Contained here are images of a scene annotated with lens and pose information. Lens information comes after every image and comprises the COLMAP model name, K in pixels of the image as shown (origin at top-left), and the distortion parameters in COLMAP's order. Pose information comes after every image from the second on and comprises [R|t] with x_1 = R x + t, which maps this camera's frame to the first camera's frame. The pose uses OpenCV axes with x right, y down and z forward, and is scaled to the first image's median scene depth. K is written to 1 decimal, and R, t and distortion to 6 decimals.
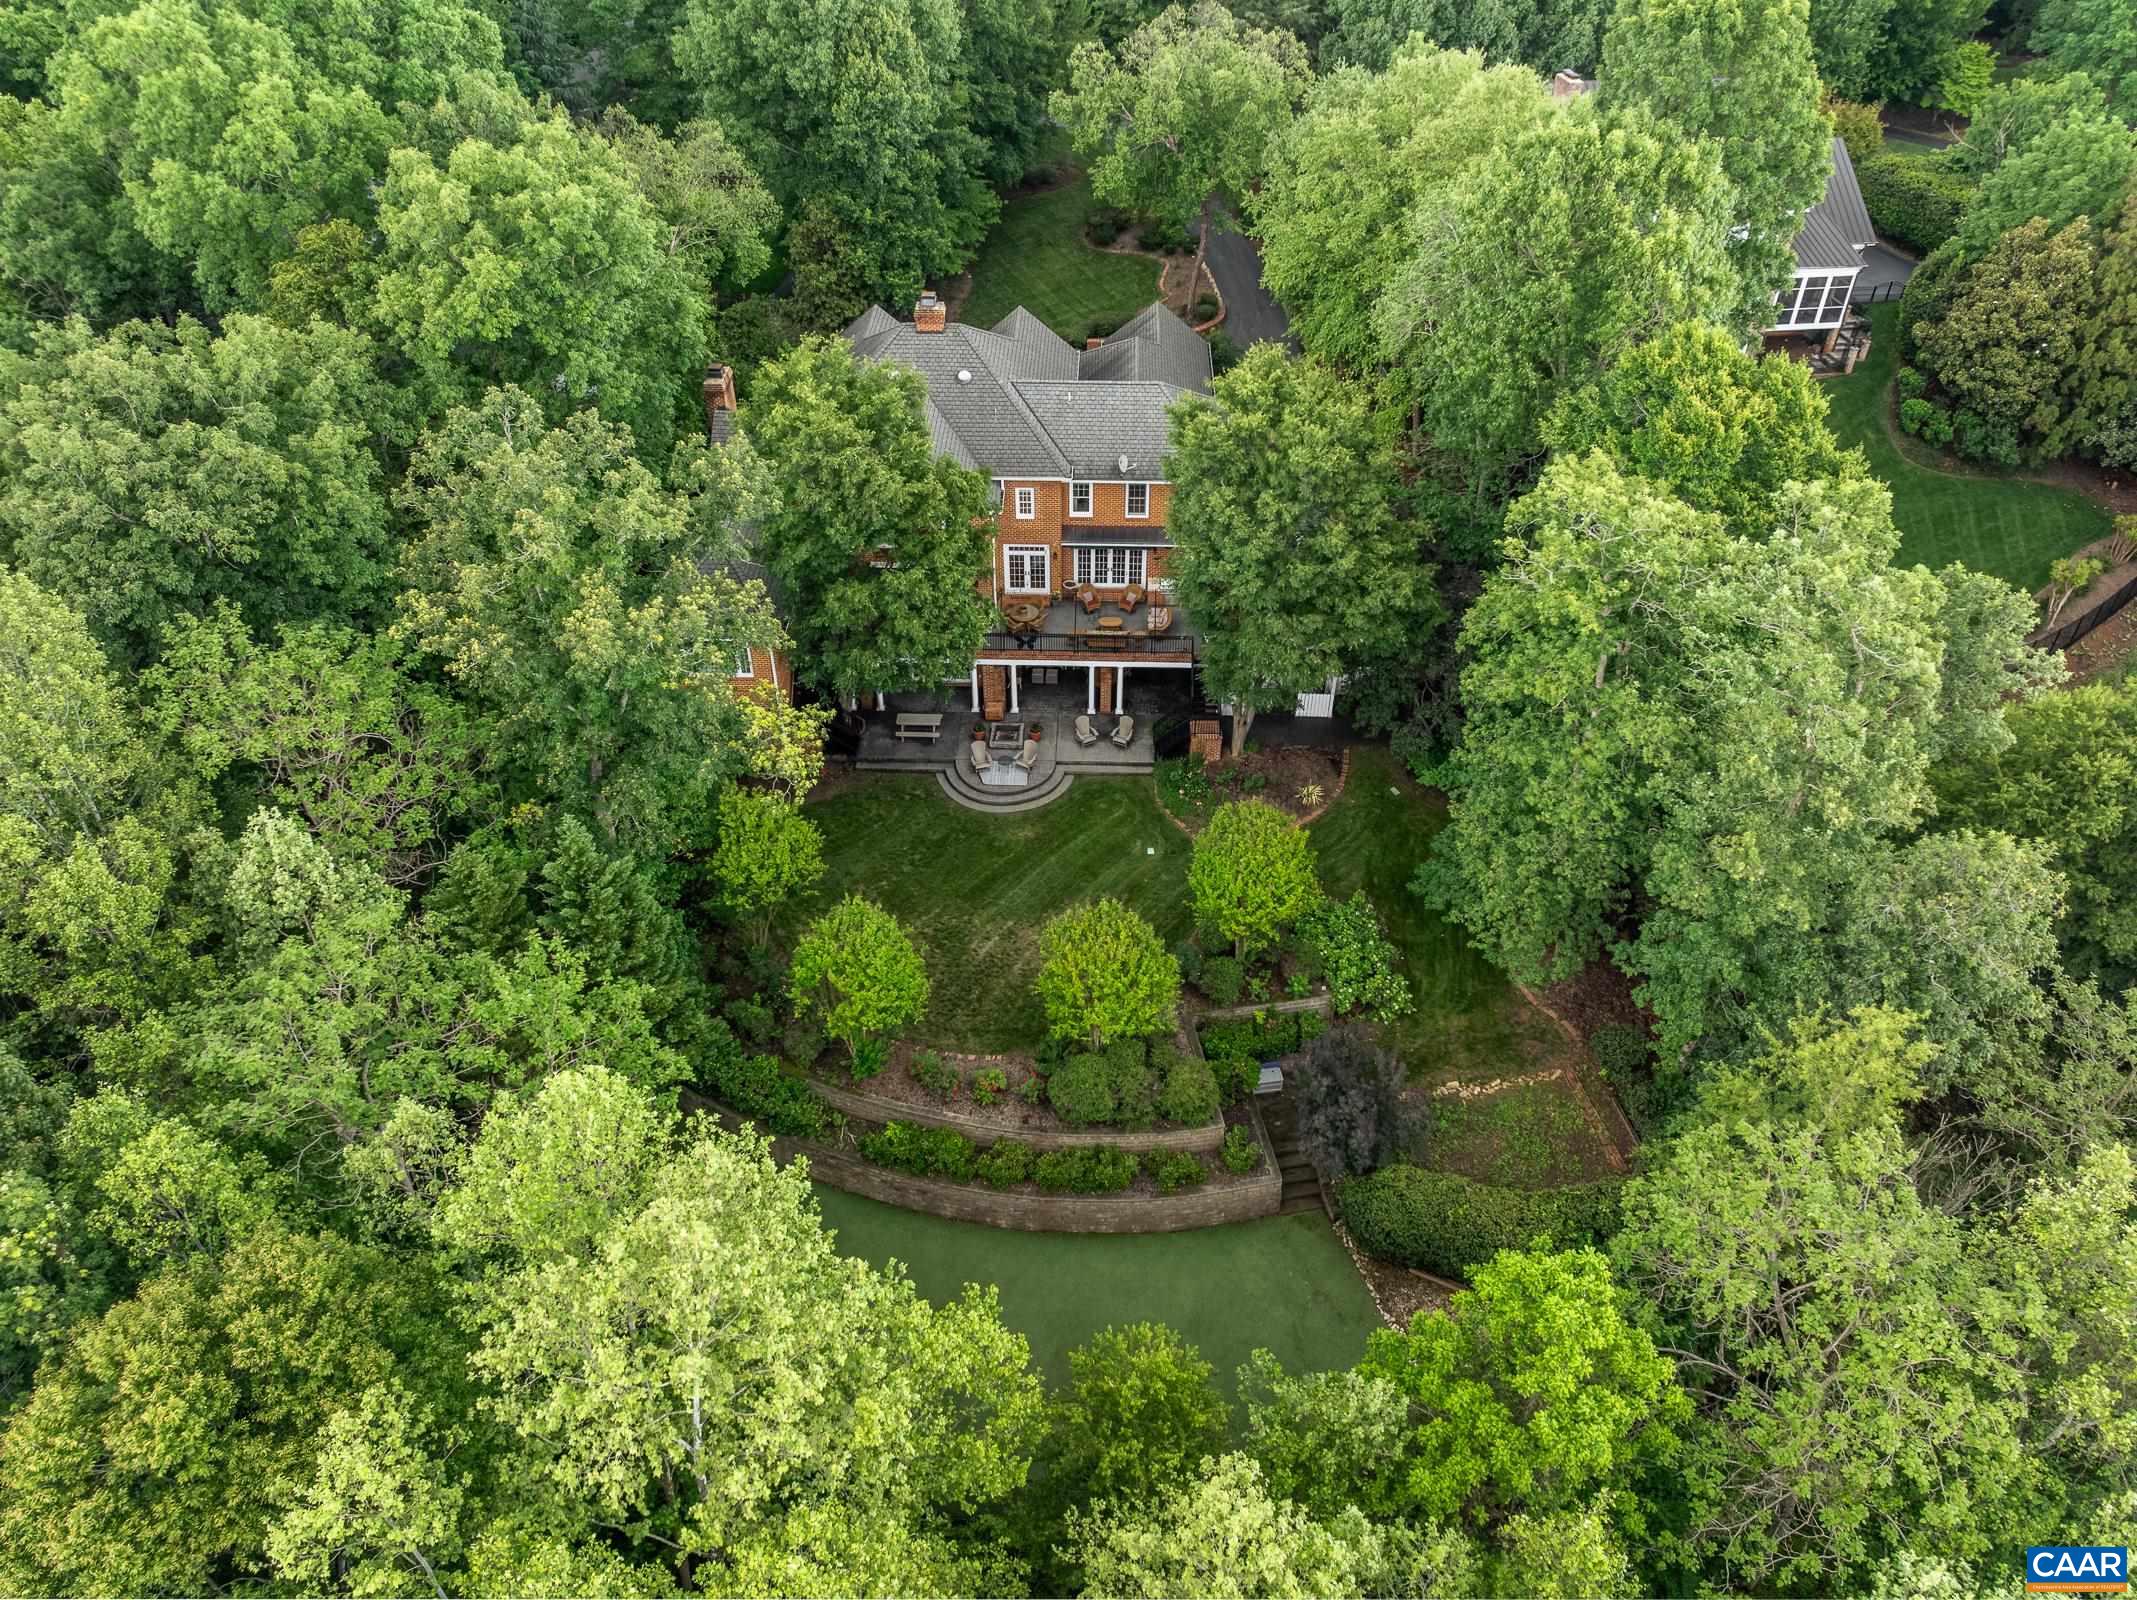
lens RADIAL K [[1515.1, 0, 1071.0], [0, 1515.1, 802.2], [0, 0, 1]] dist [-0.034914, -0.015786]
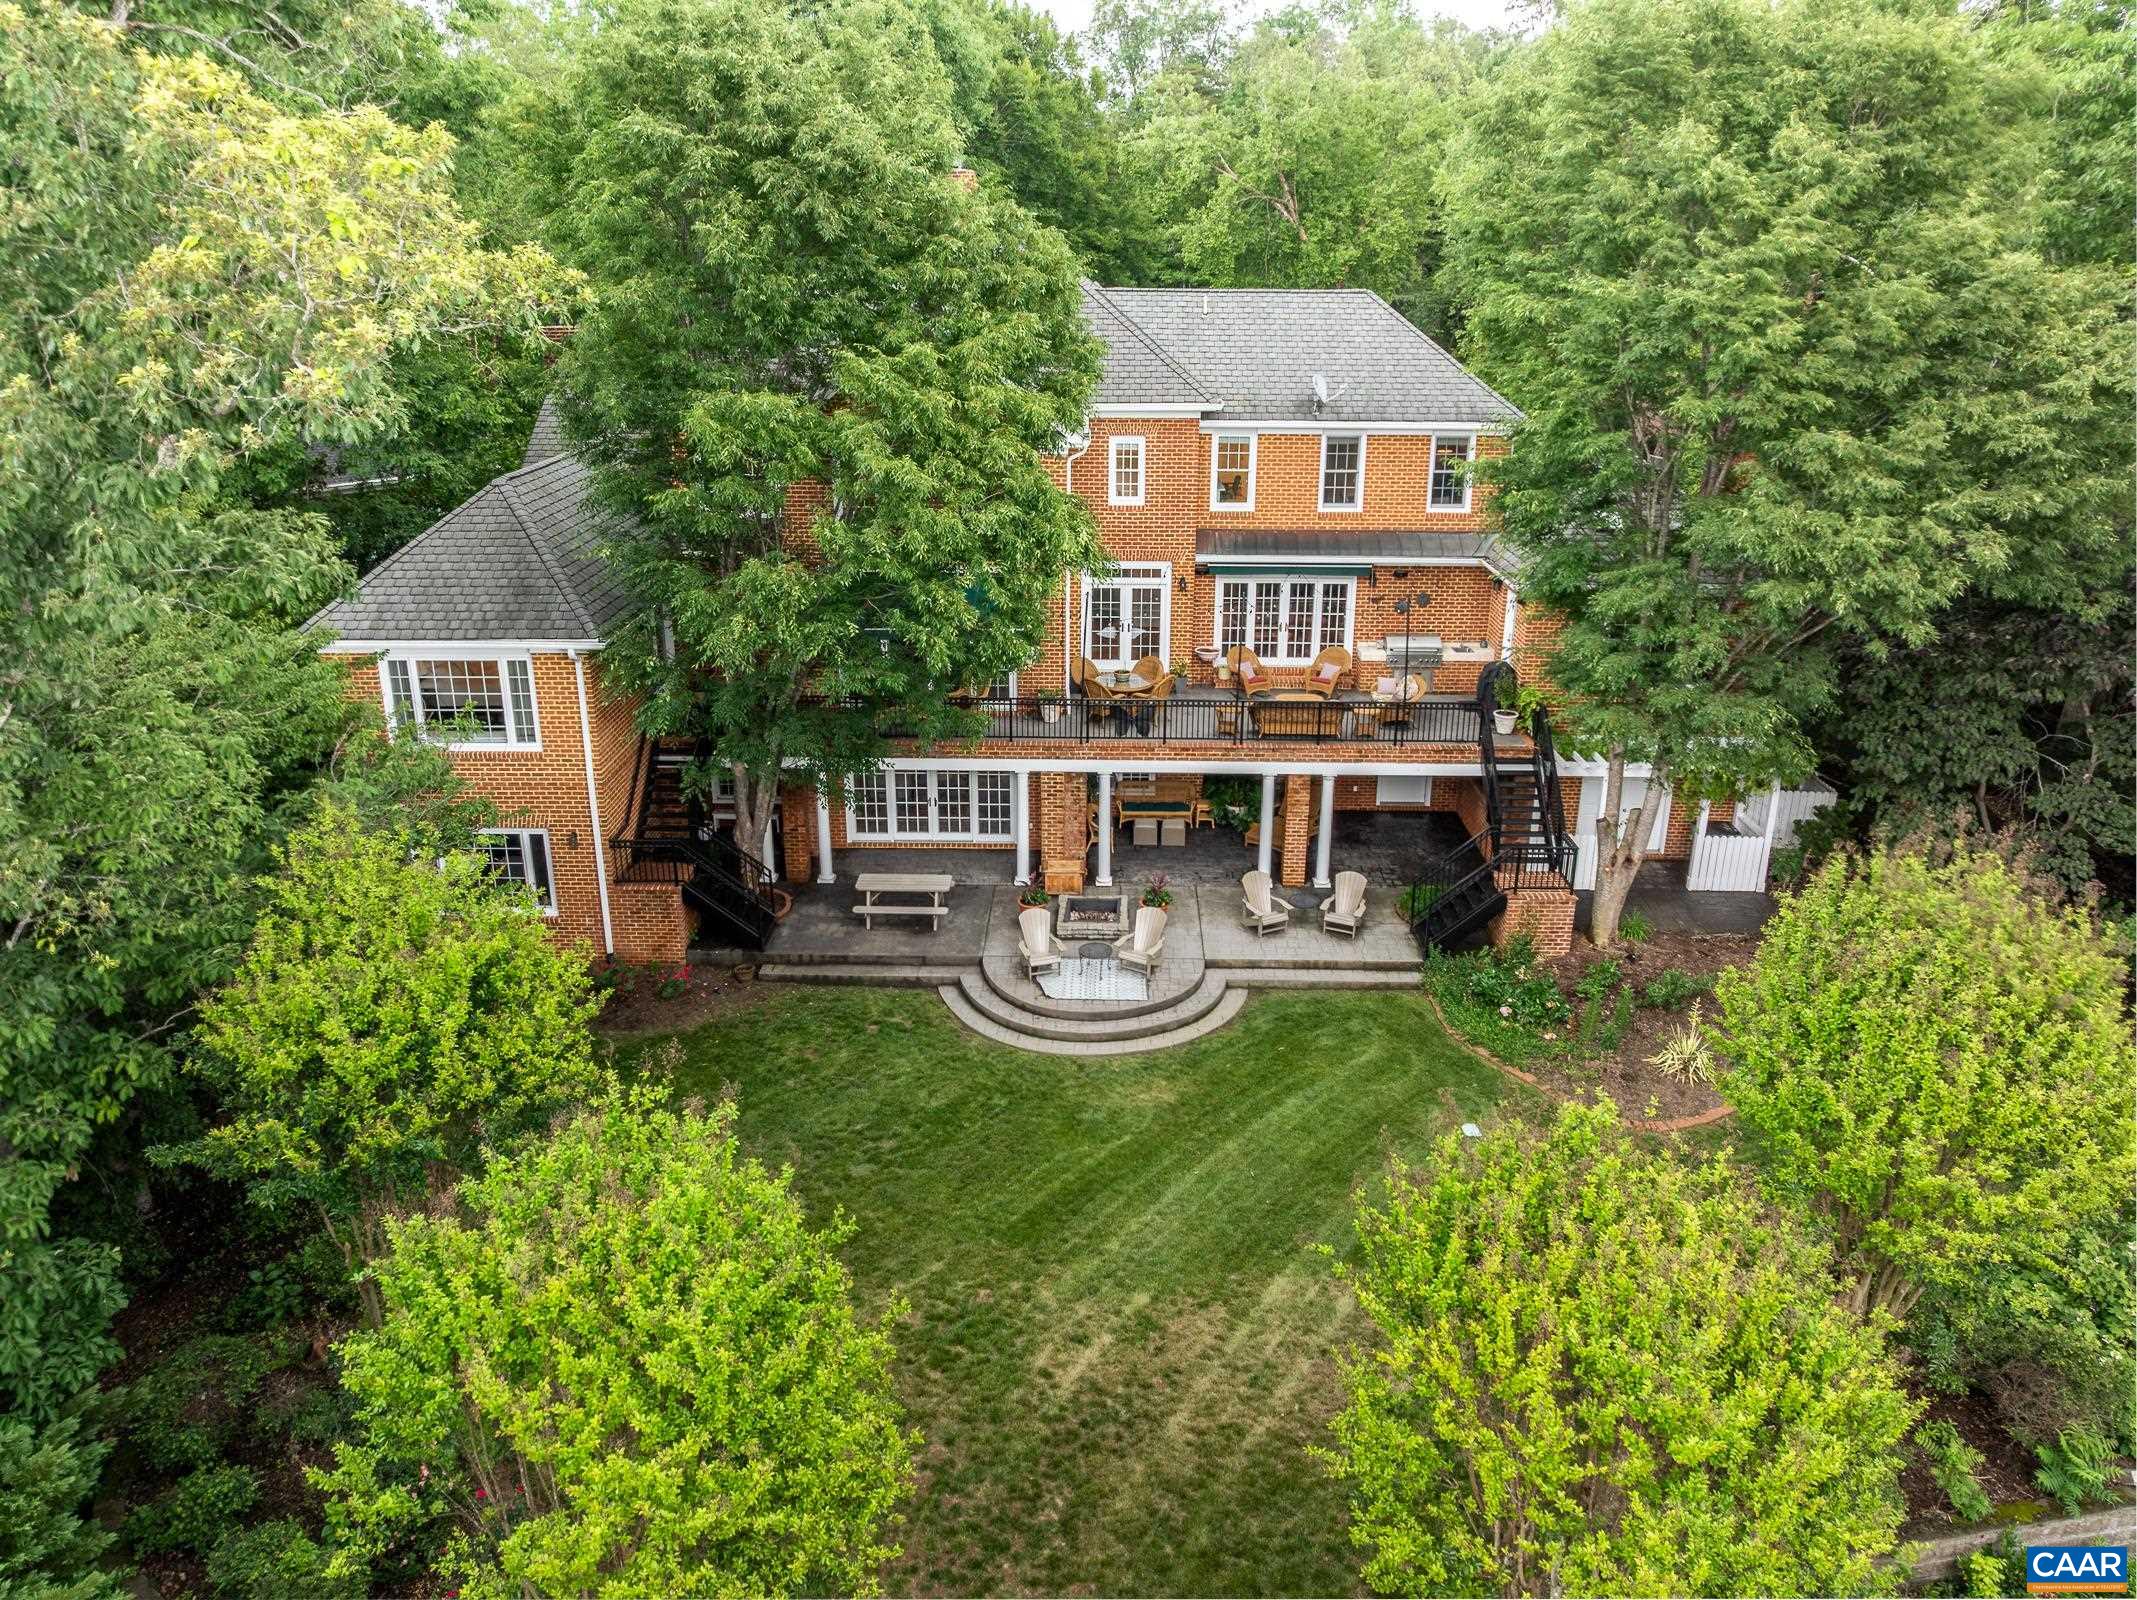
lens RADIAL K [[1515.1, 0, 1062.8], [0, 1515.1, 789.6], [0, 0, 1]] dist [-0.034914, -0.015786]
pose [[1.000000, 0.000531, -0.000445, -0.051568], [-0.000651, 0.939378, -0.342882, 0.079233], [0.000236, 0.342882, 0.939378, 0.552863]]
